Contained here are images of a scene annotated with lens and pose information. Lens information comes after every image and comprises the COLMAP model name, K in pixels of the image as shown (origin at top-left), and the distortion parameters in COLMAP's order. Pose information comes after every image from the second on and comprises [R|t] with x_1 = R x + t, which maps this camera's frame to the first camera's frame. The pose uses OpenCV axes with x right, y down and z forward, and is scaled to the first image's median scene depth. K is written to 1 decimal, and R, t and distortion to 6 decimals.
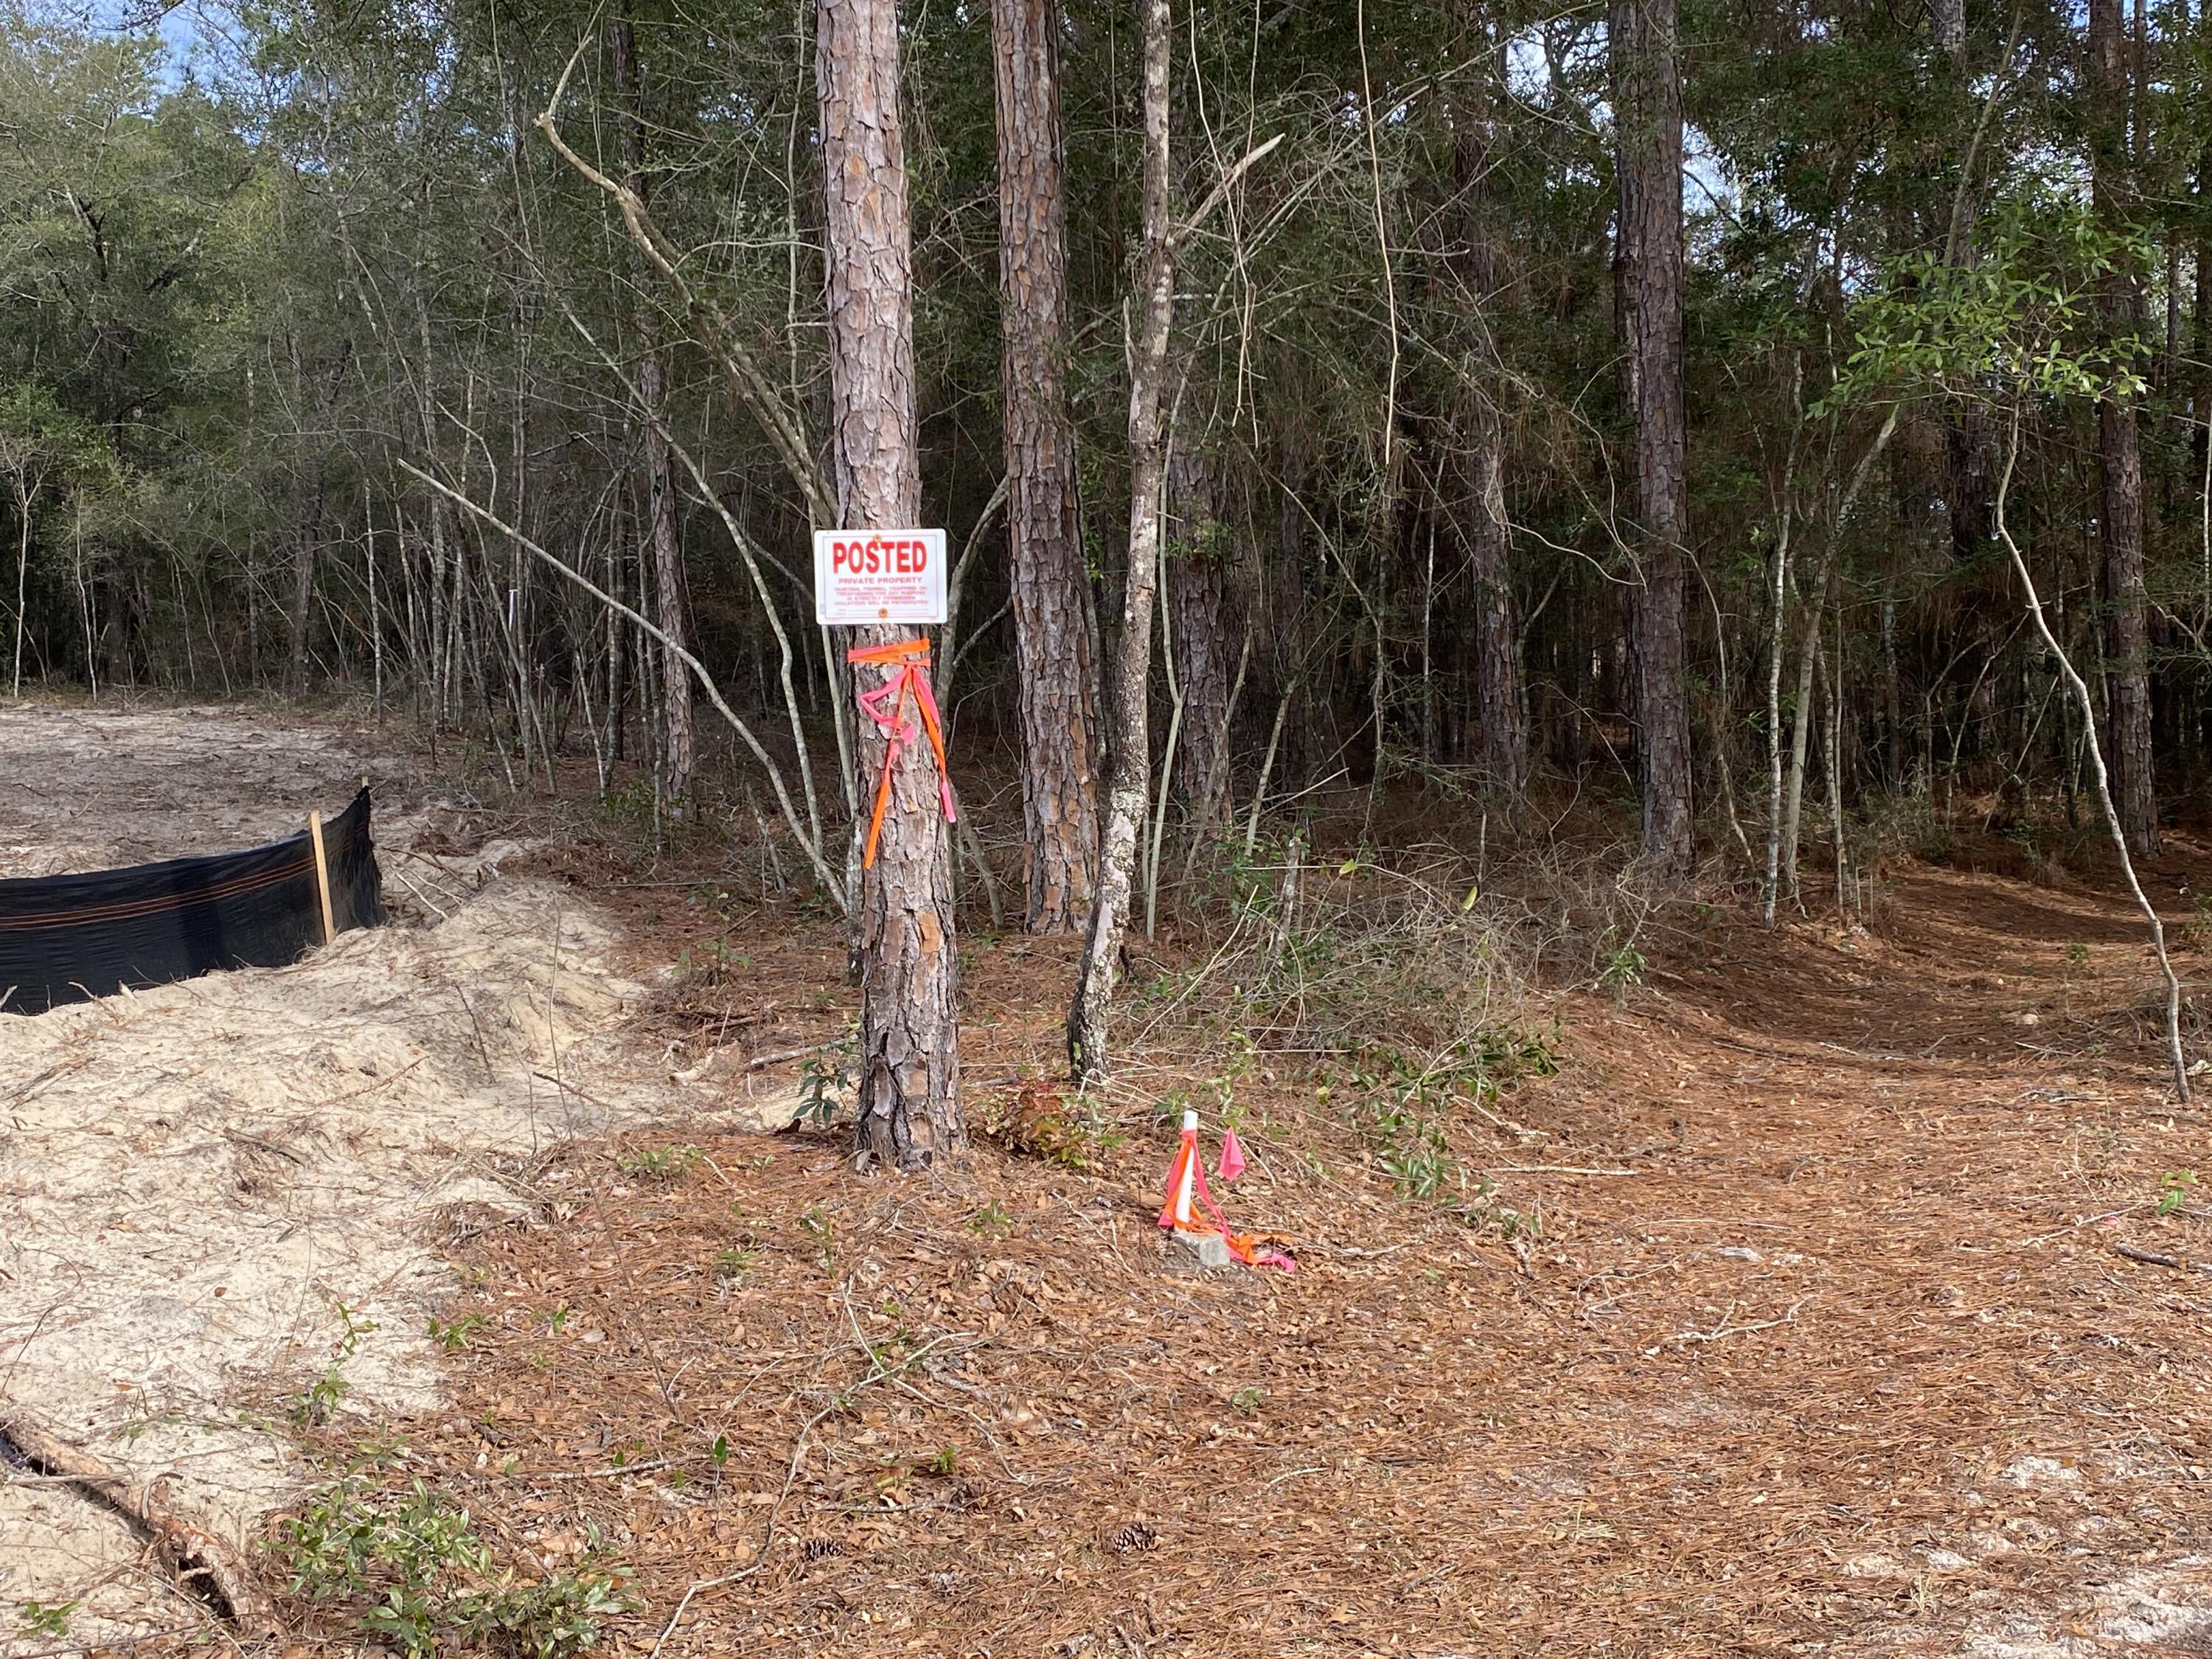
lens RADIAL K [[2480.0, 0, 1104.1], [0, 2480.0, 828.4], [0, 0, 1]] dist [0.089688, 0.000000]
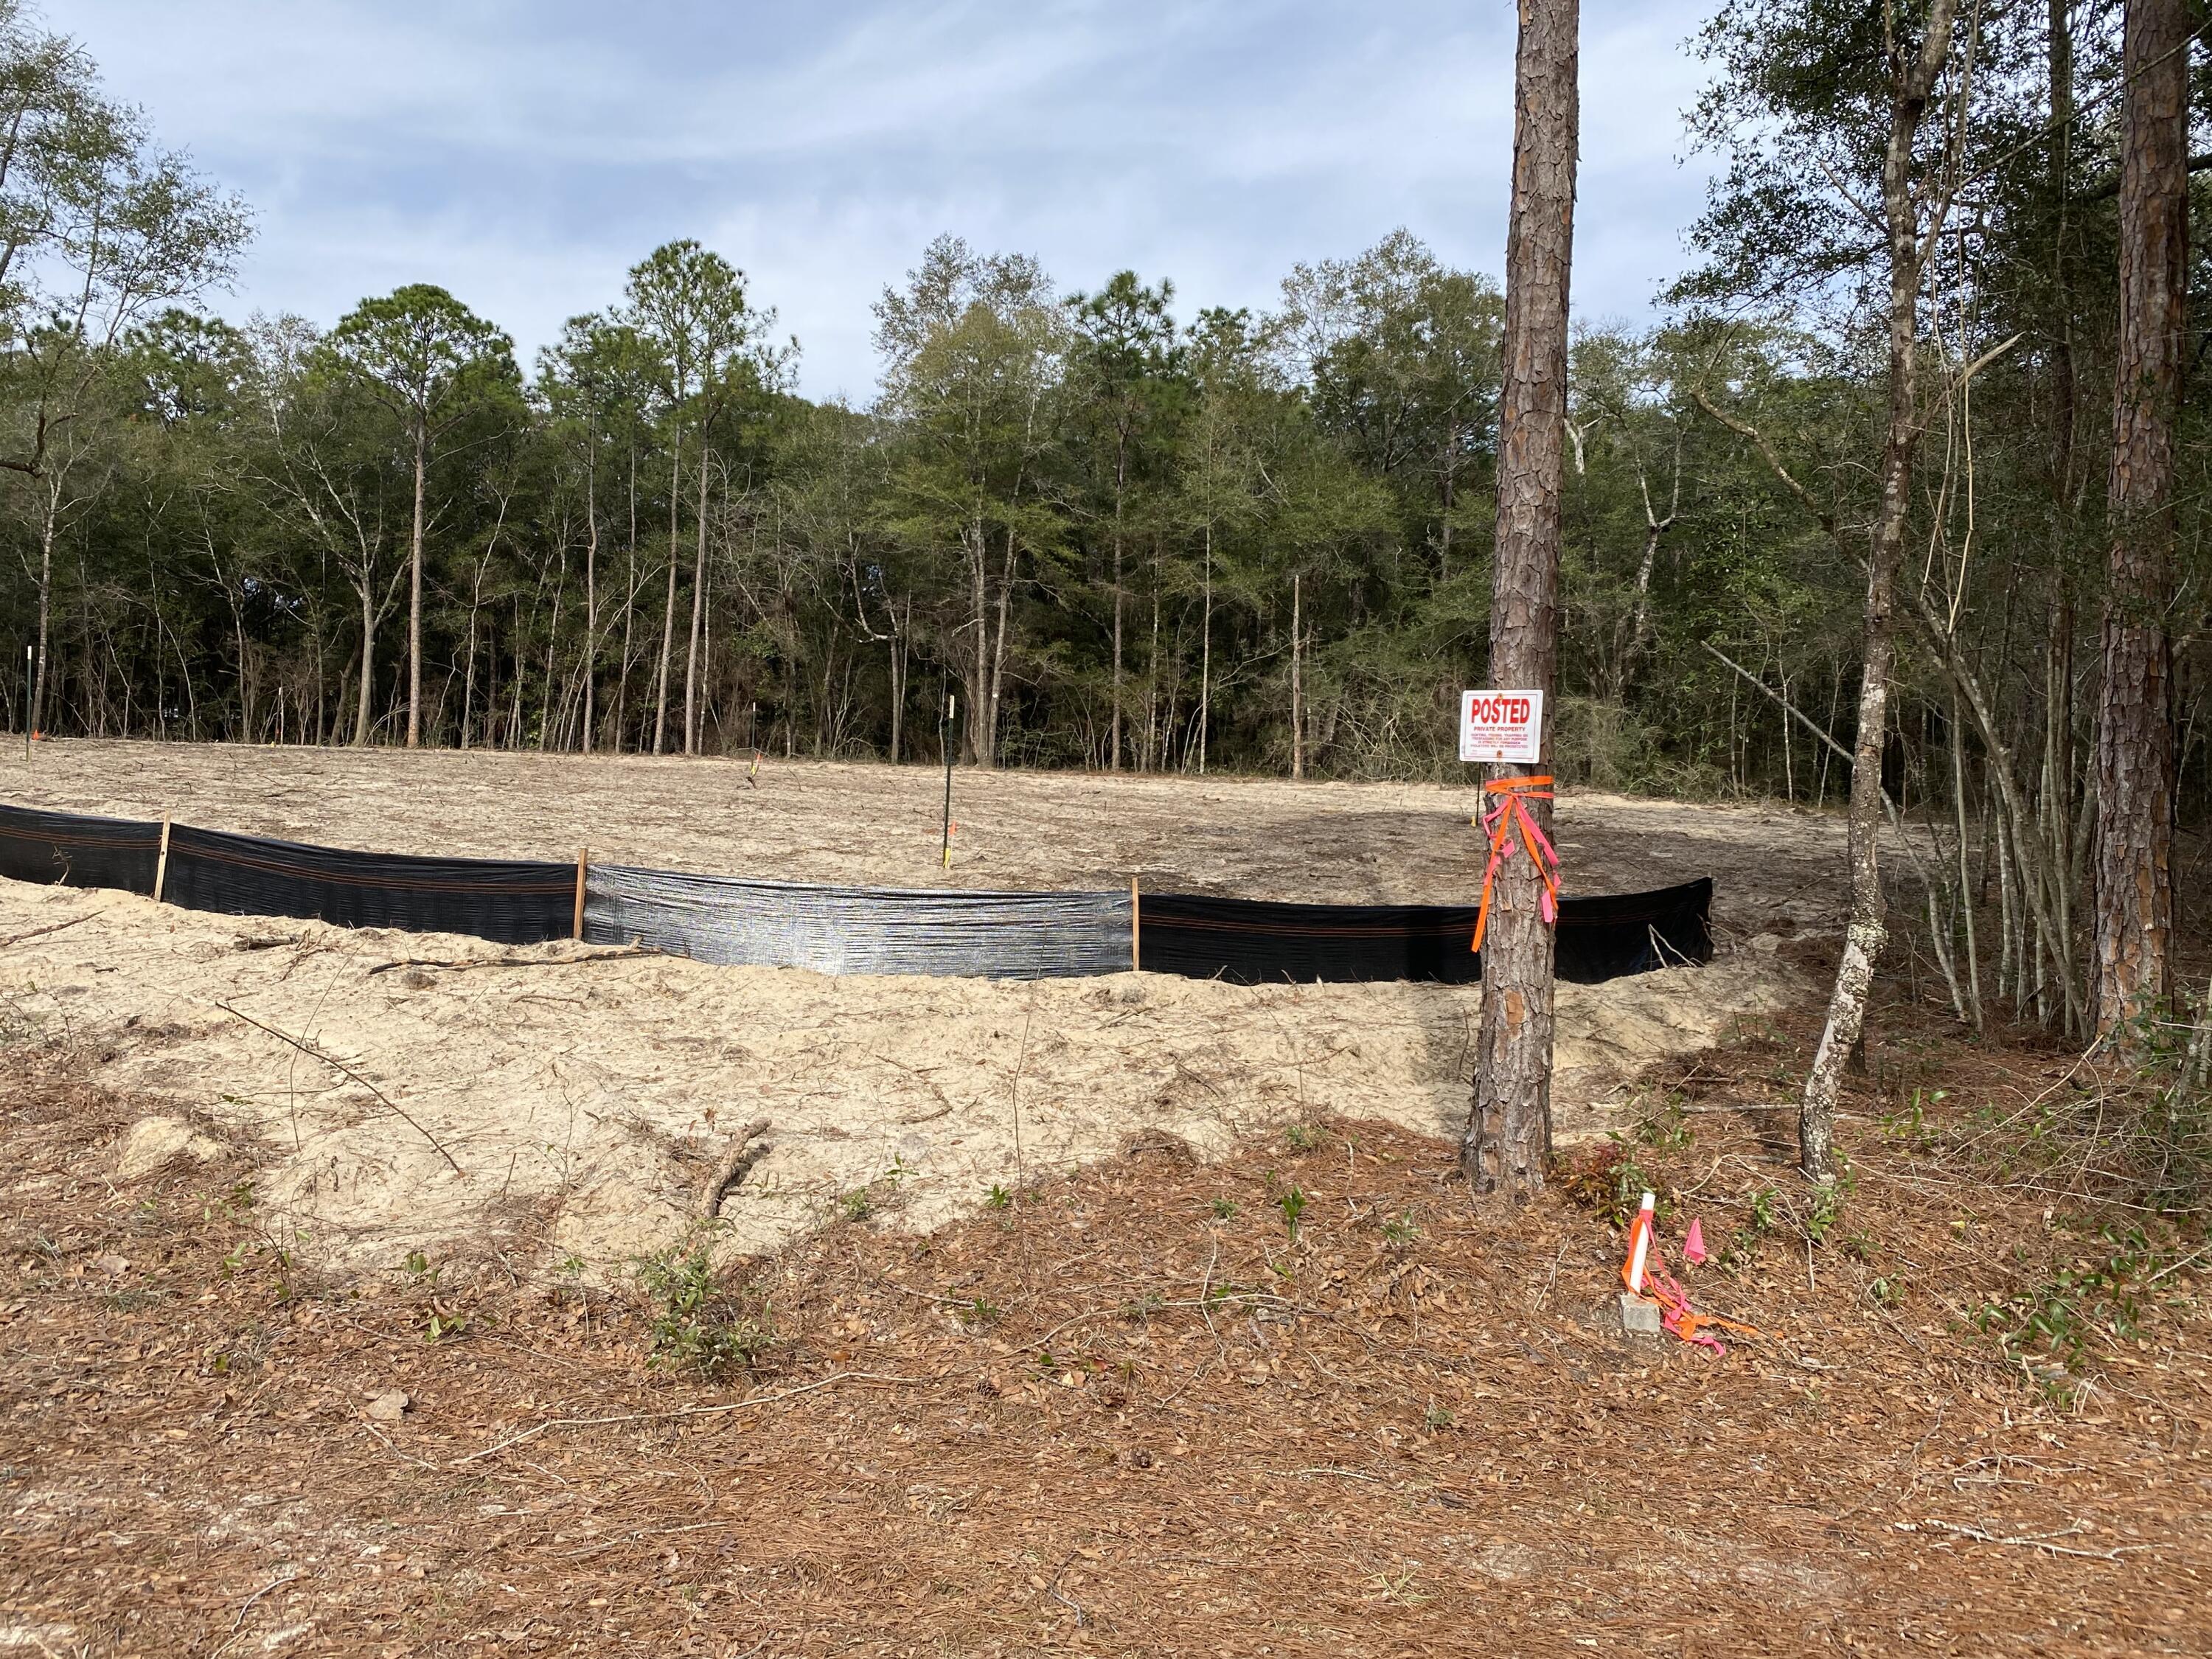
lens RADIAL K [[1767.9, 0, 1103.8], [0, 1767.9, 827.0], [0, 0, 1]] dist [0.002709, -0.060974]
pose [[0.614325, 0.074469, -0.785531, 0.425501], [-0.106455, 0.994257, 0.011003, -0.031447], [0.781839, 0.076864, 0.618724, 0.231394]]
